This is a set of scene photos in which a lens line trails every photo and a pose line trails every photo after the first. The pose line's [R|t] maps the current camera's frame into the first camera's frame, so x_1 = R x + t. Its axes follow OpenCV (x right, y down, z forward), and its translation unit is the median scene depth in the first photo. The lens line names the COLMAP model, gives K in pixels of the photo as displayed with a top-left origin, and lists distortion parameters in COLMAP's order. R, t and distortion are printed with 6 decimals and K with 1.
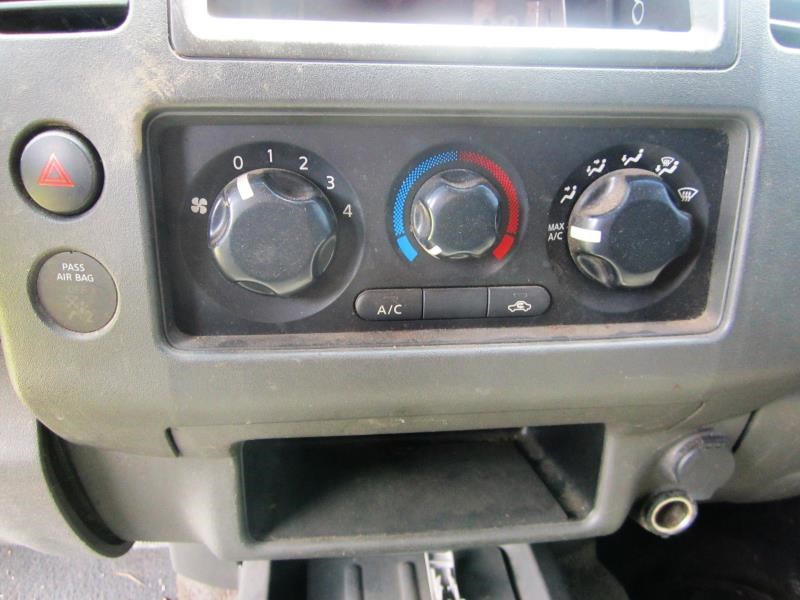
lens RADIAL K [[677.5, 0, 401.0], [0, 677.5, 301.4], [0, 0, 1]] dist [-0.050363, 0.027955]
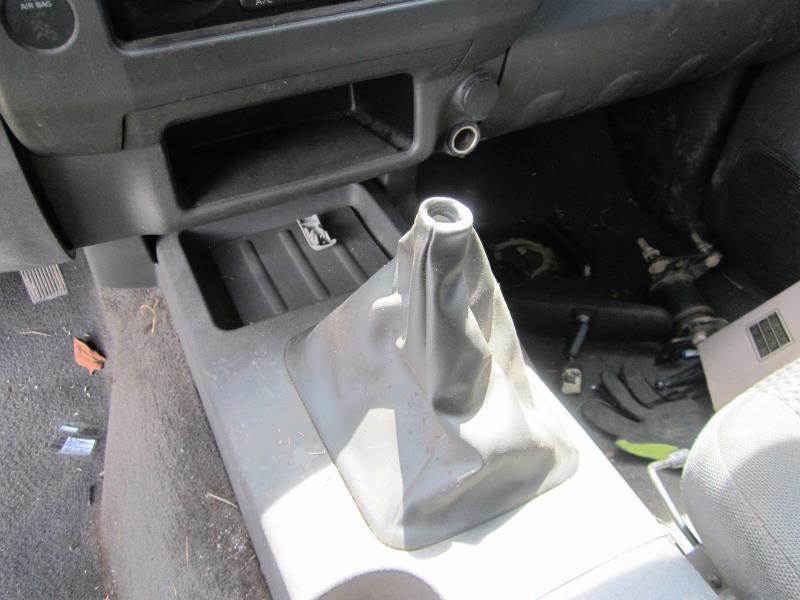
lens RADIAL K [[677.5, 0, 400.2], [0, 677.5, 299.9], [0, 0, 1]] dist [-0.050363, 0.027955]
pose [[0.937918, -0.250470, 0.239946, -0.179279], [0.151299, 0.917925, 0.366774, 0.086136], [-0.312118, -0.307700, 0.898834, -0.413438]]
